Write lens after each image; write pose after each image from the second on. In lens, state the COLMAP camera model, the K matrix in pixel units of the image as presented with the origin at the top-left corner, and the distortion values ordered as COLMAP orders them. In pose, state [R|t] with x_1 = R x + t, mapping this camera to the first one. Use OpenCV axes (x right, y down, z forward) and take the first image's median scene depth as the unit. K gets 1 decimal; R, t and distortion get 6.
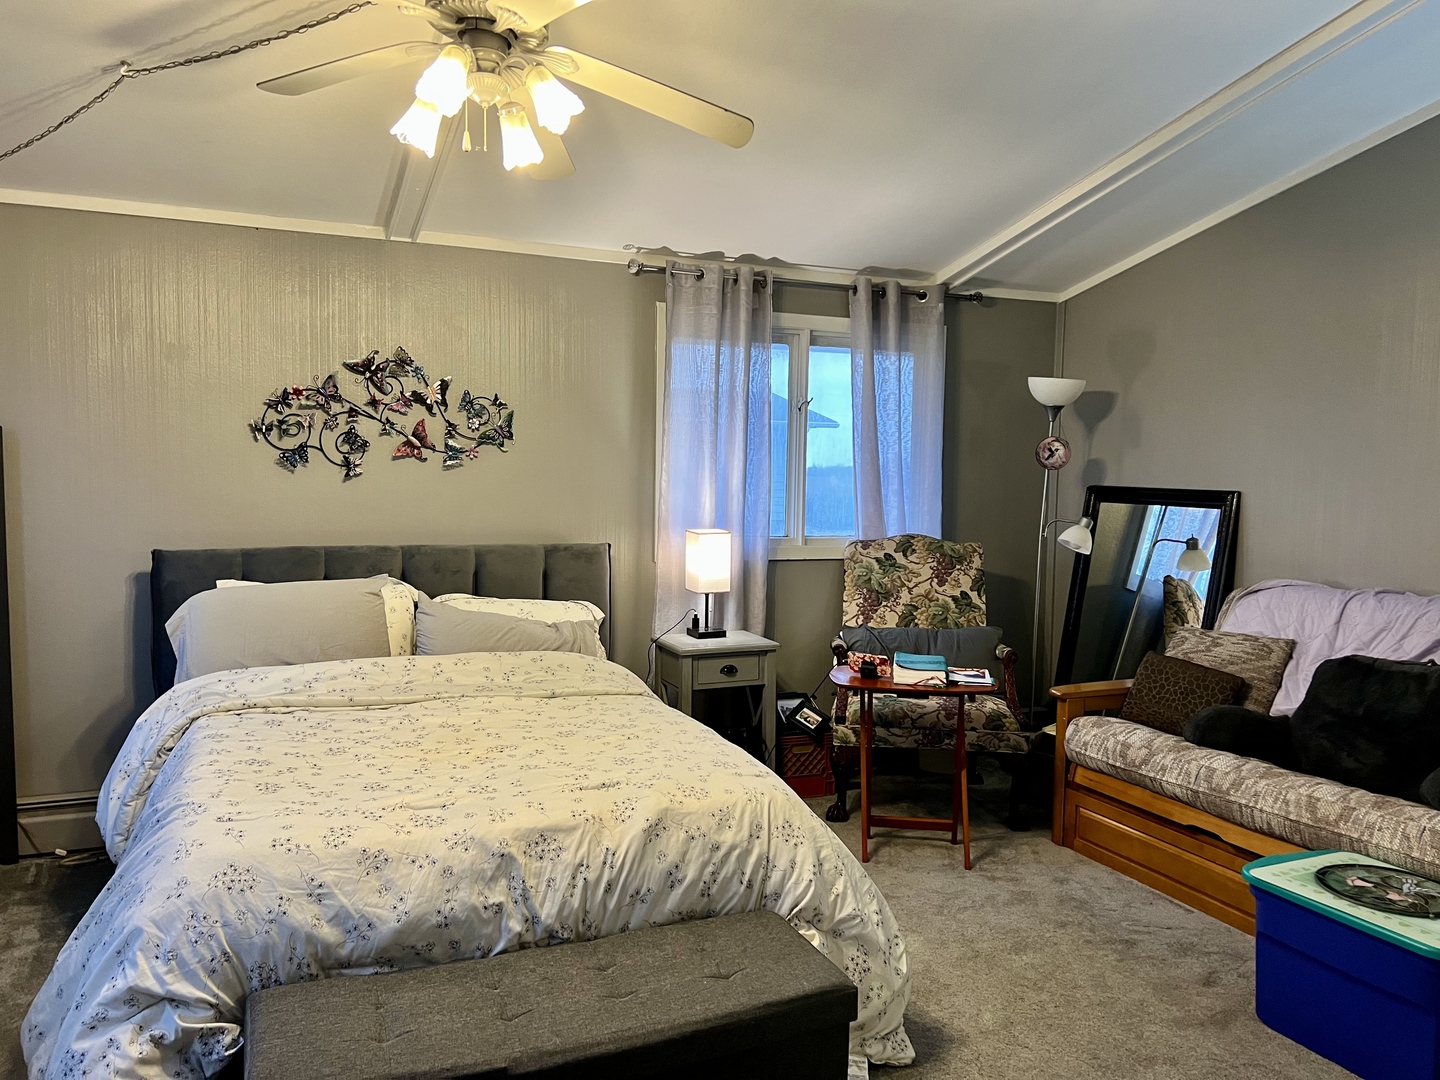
lens RADIAL K [[1086.1, 0, 729.7], [0, 1086.1, 542.6], [0, 0, 1]] dist [0.062983, -0.075028]
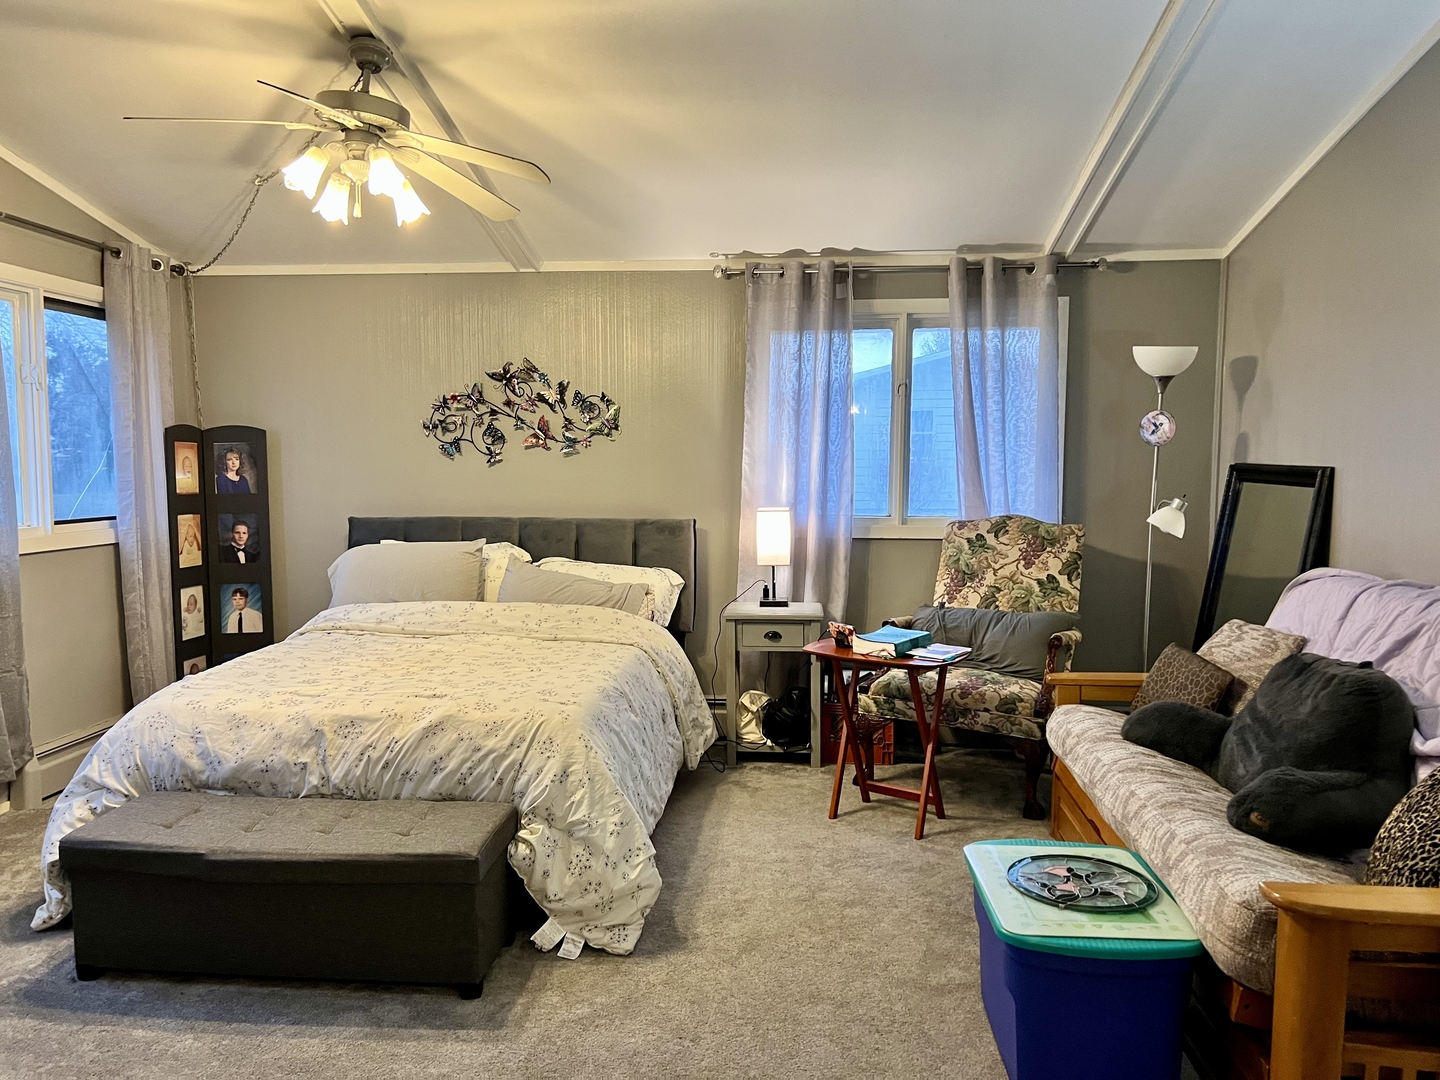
lens RADIAL K [[1086.1, 0, 718.7], [0, 1086.1, 555.0], [0, 0, 1]] dist [0.062983, -0.075028]
pose [[0.875054, 0.028021, -0.483213, 0.497430], [-0.018798, 0.999537, 0.023922, 0.011381], [0.483660, -0.011850, 0.875176, 0.018522]]
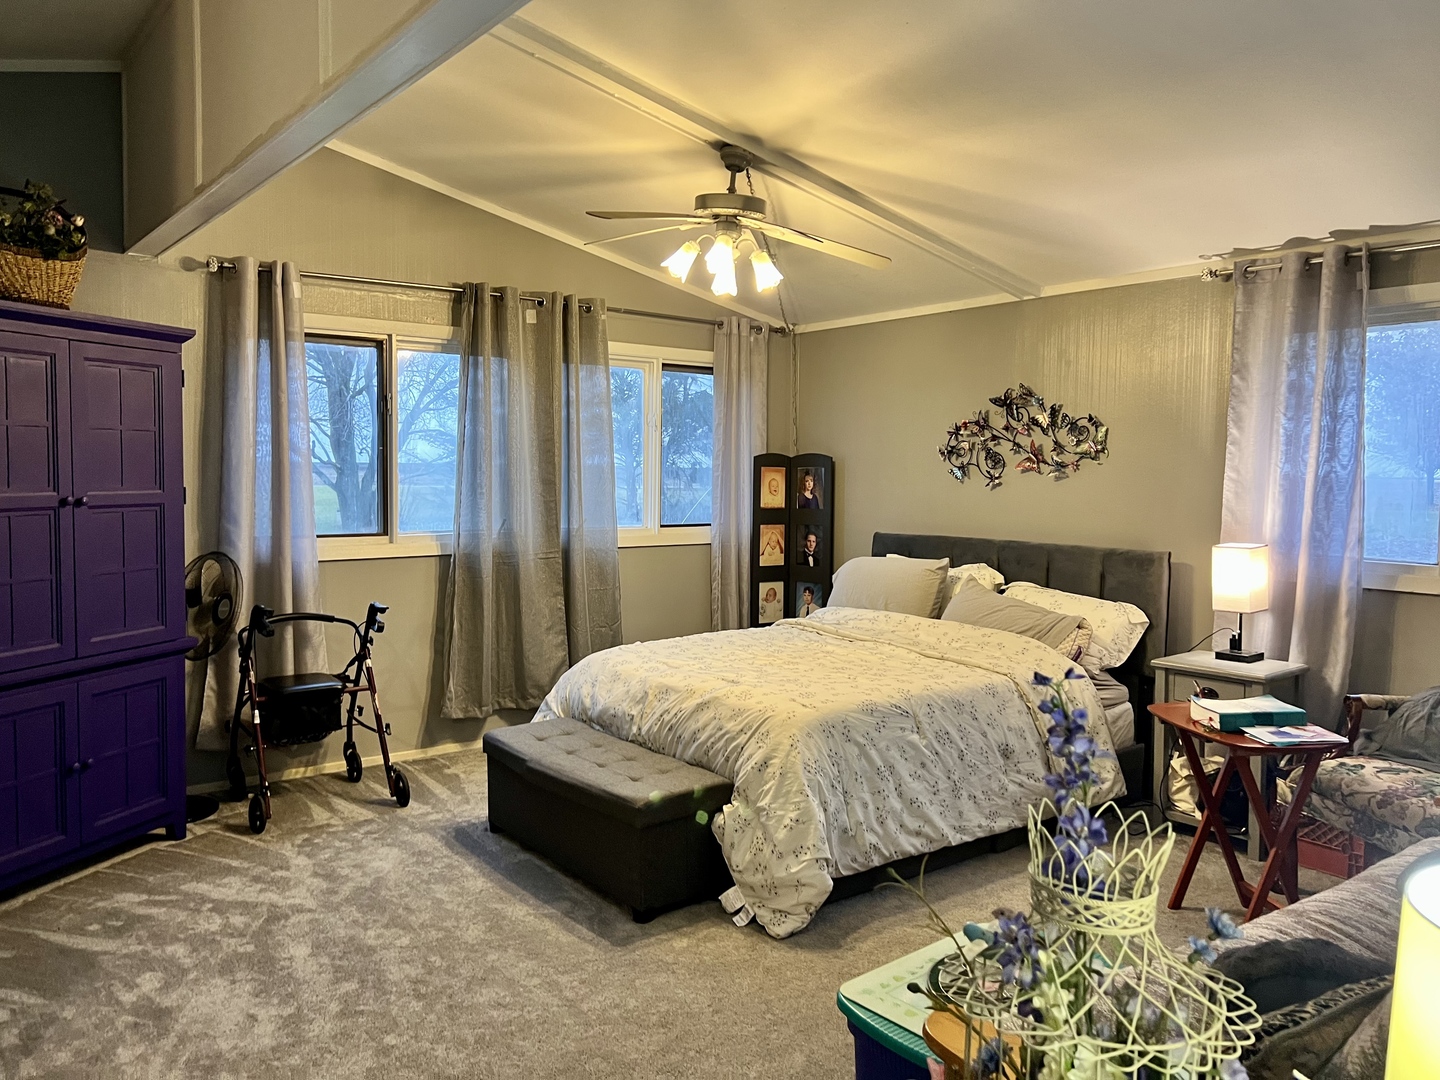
lens RADIAL K [[1086.1, 0, 712.1], [0, 1086.1, 530.7], [0, 0, 1]] dist [0.062983, -0.075028]
pose [[0.233800, 0.040194, -0.971454, 0.847142], [-0.068869, 0.997320, 0.024690, -0.016395], [0.969843, 0.061130, 0.235941, 0.368557]]
